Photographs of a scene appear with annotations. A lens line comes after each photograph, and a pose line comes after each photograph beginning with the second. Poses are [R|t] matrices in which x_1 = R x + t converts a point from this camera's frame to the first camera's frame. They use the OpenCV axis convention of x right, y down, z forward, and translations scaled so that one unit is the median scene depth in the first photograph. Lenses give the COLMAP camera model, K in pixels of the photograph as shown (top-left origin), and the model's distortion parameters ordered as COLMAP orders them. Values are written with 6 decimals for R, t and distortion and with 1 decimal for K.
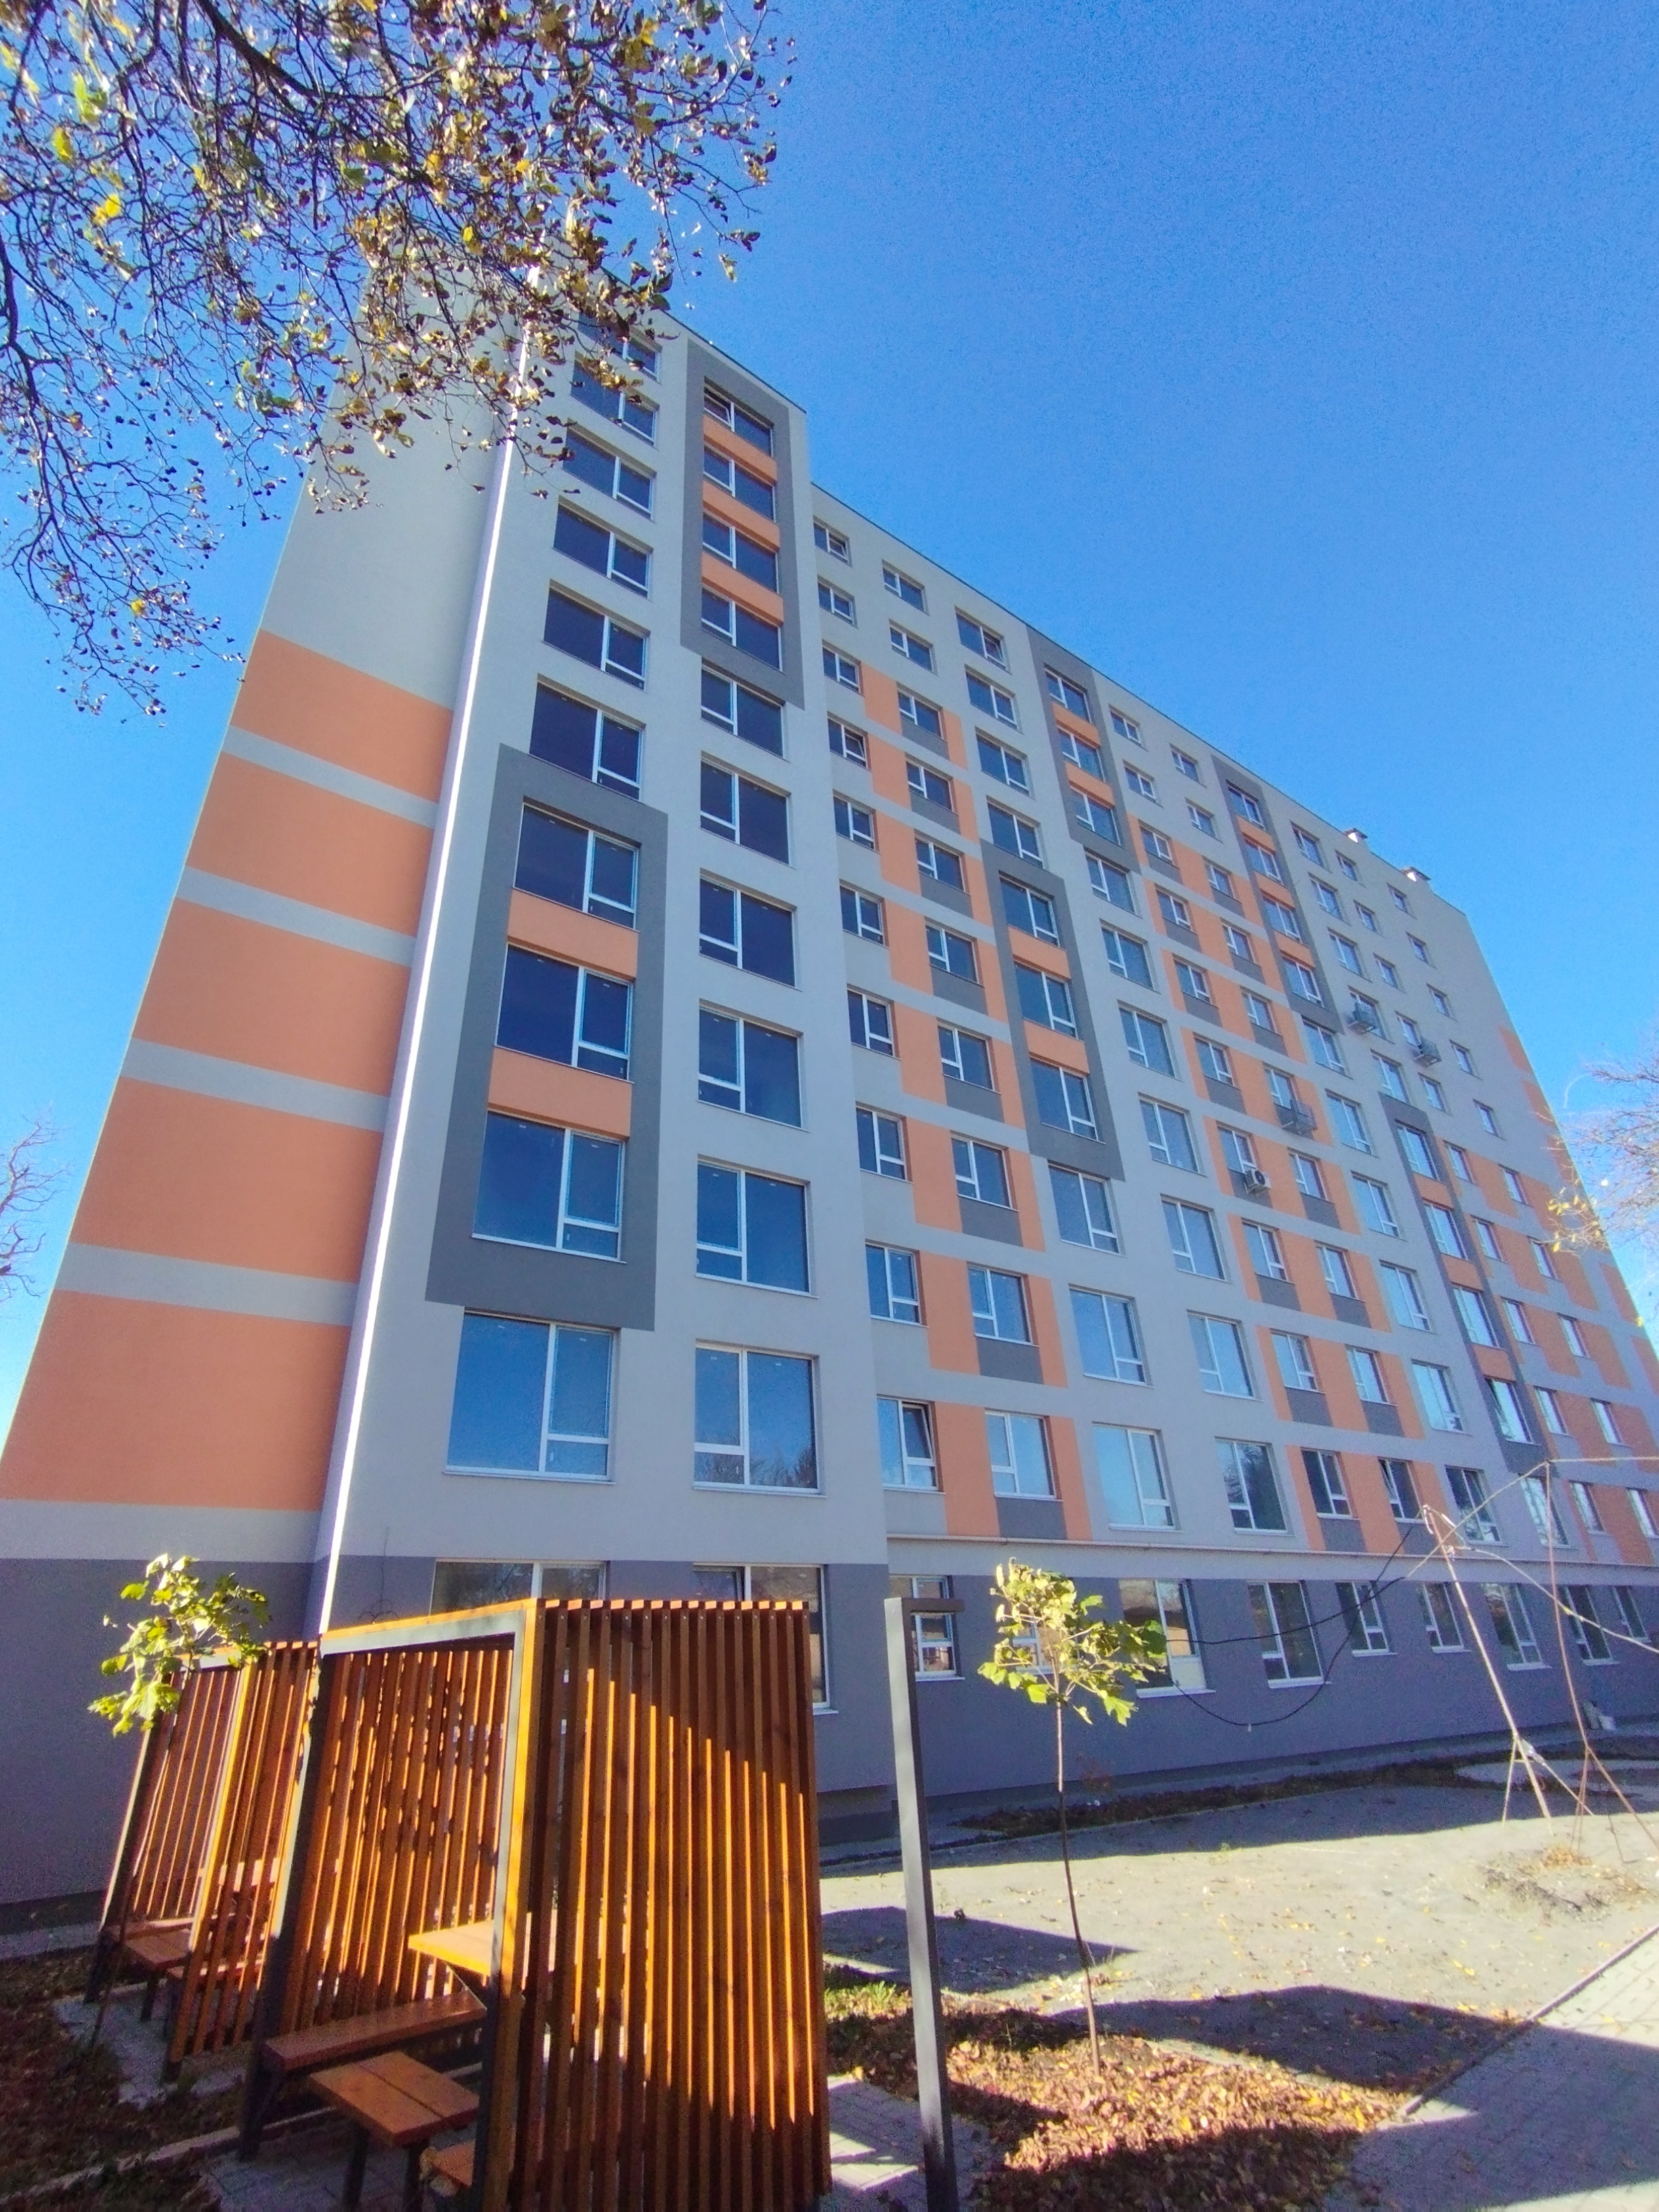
lens RADIAL K [[1043.3, 0, 829.5], [0, 1043.3, 1106.0], [0, 0, 1]] dist [0.002773, 0.001118]
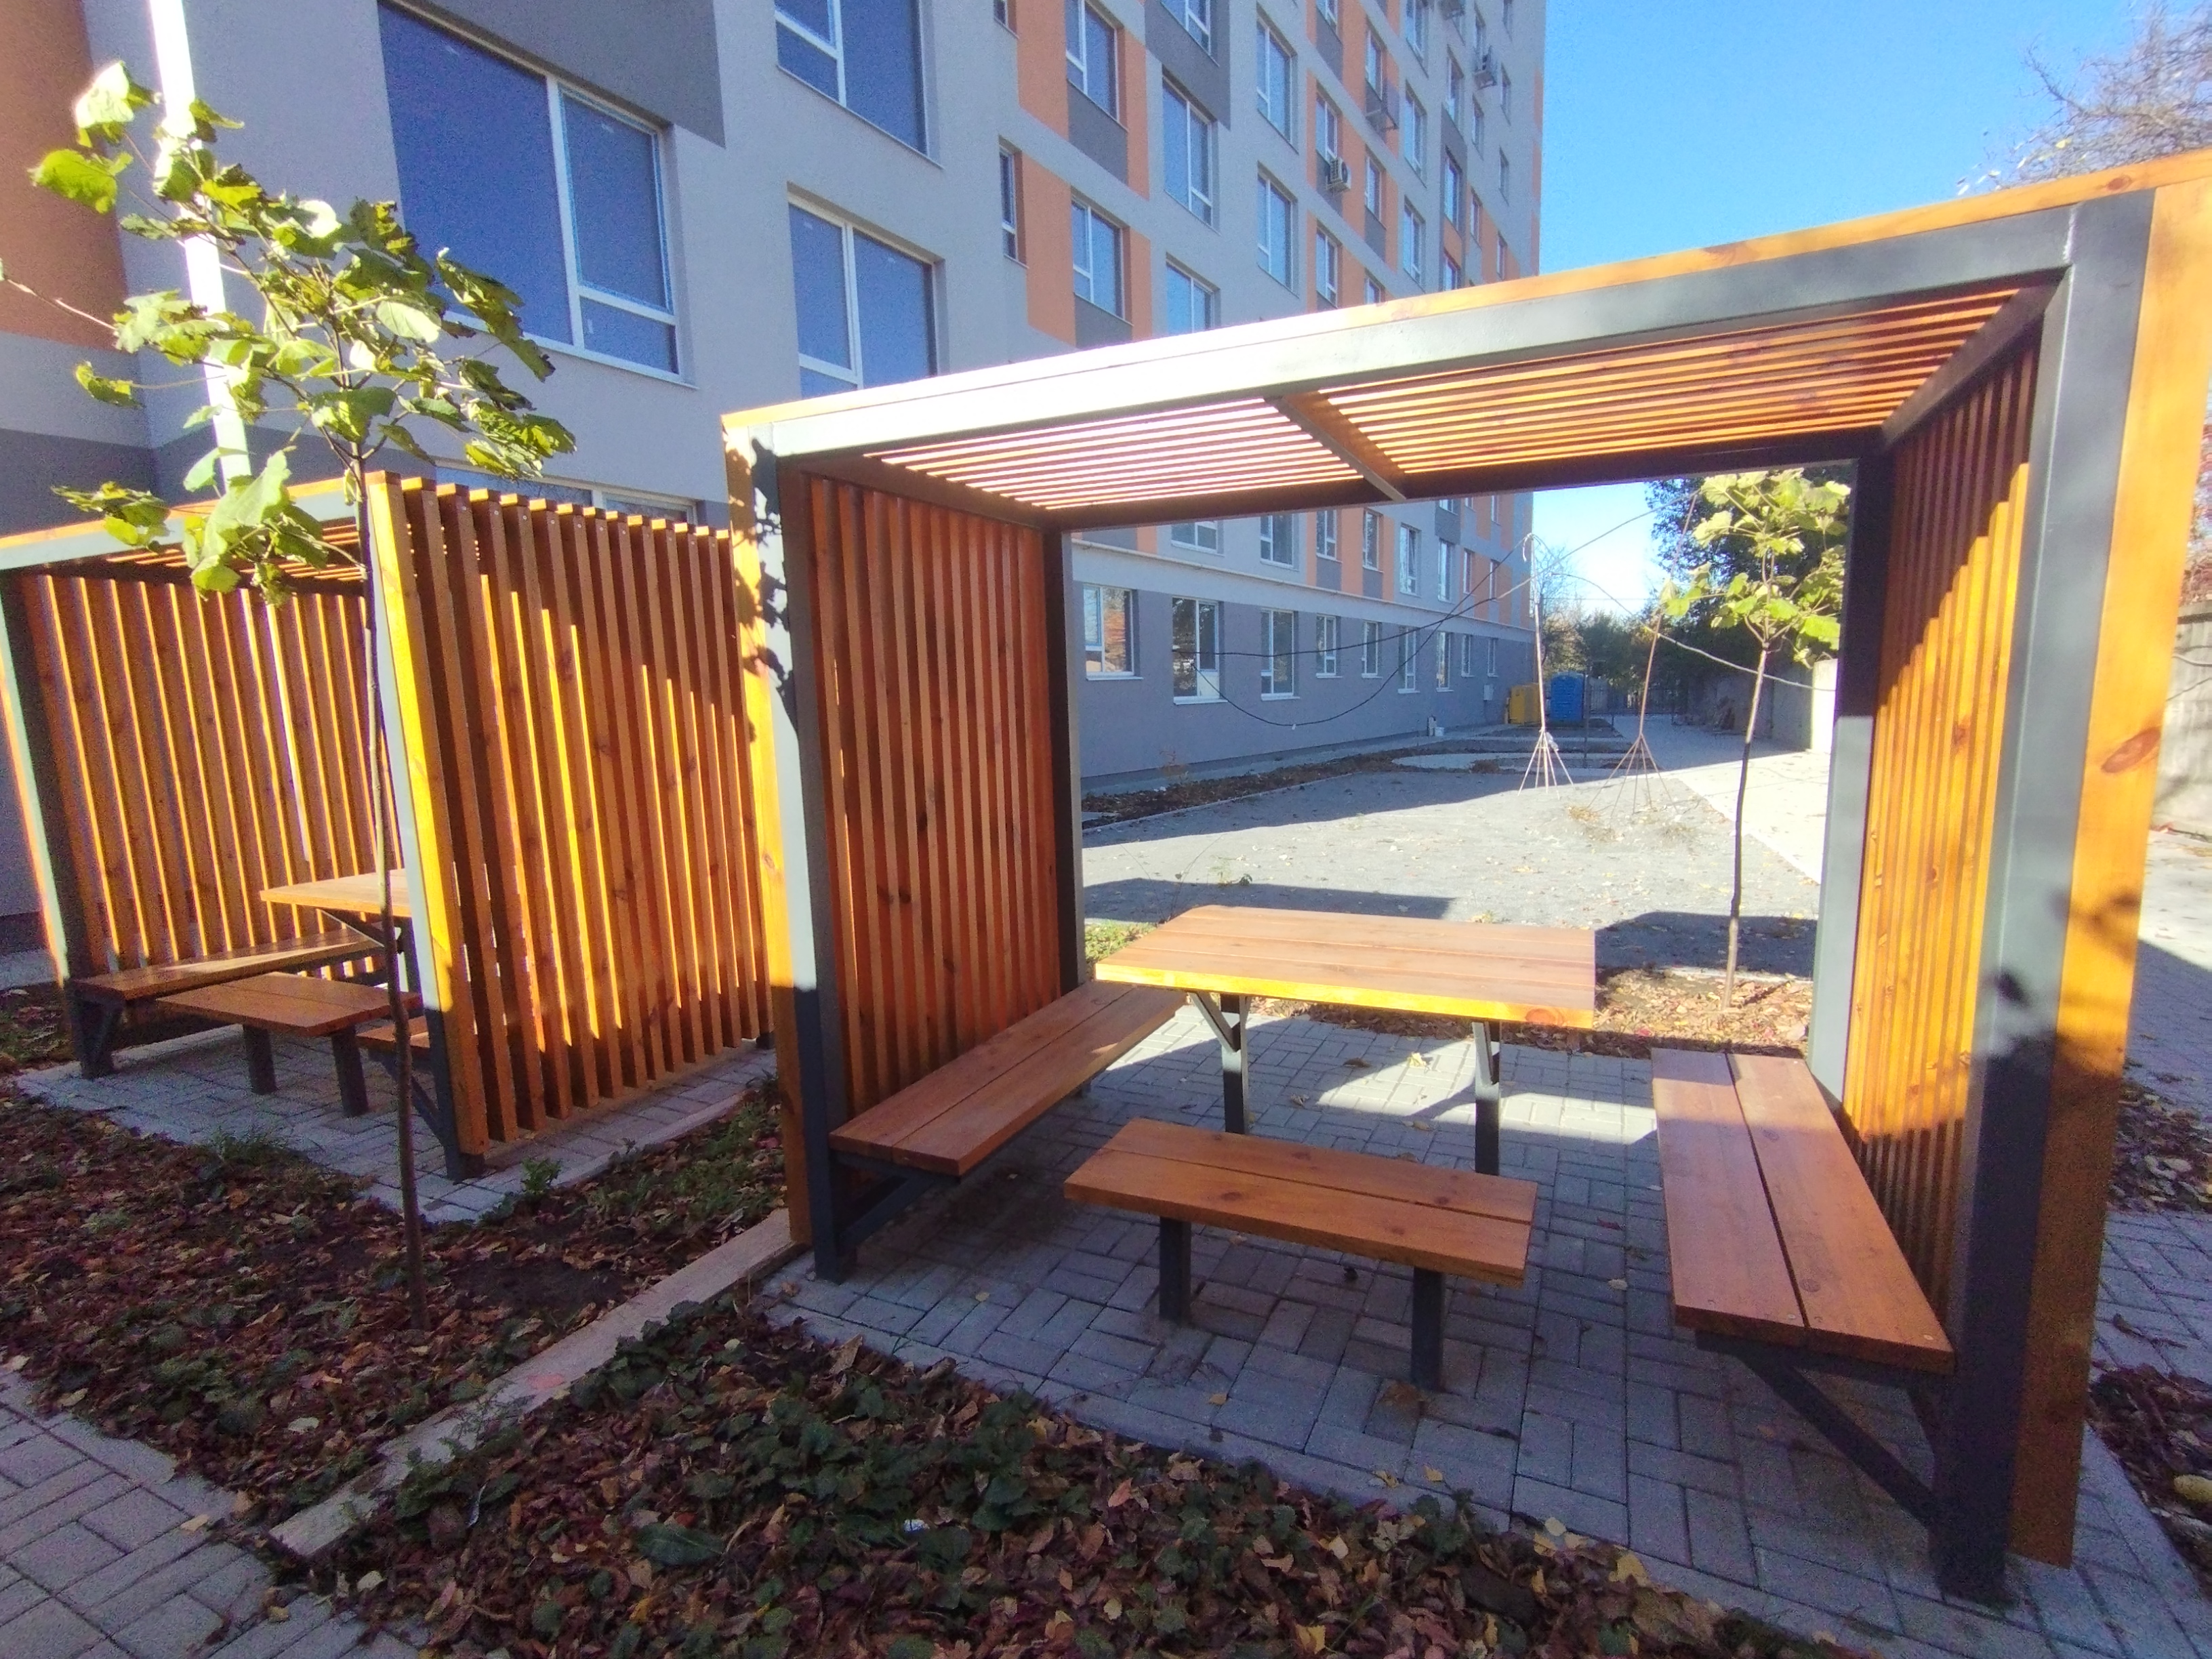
lens RADIAL K [[1043.3, 0, 1106.0], [0, 1043.3, 829.5], [0, 0, 1]] dist [0.002773, 0.001118]
pose [[0.896194, -0.041544, 0.441714, -0.188892], [-0.217344, 0.826847, 0.518734, 0.133644], [-0.386780, -0.560890, 0.731986, 0.185506]]
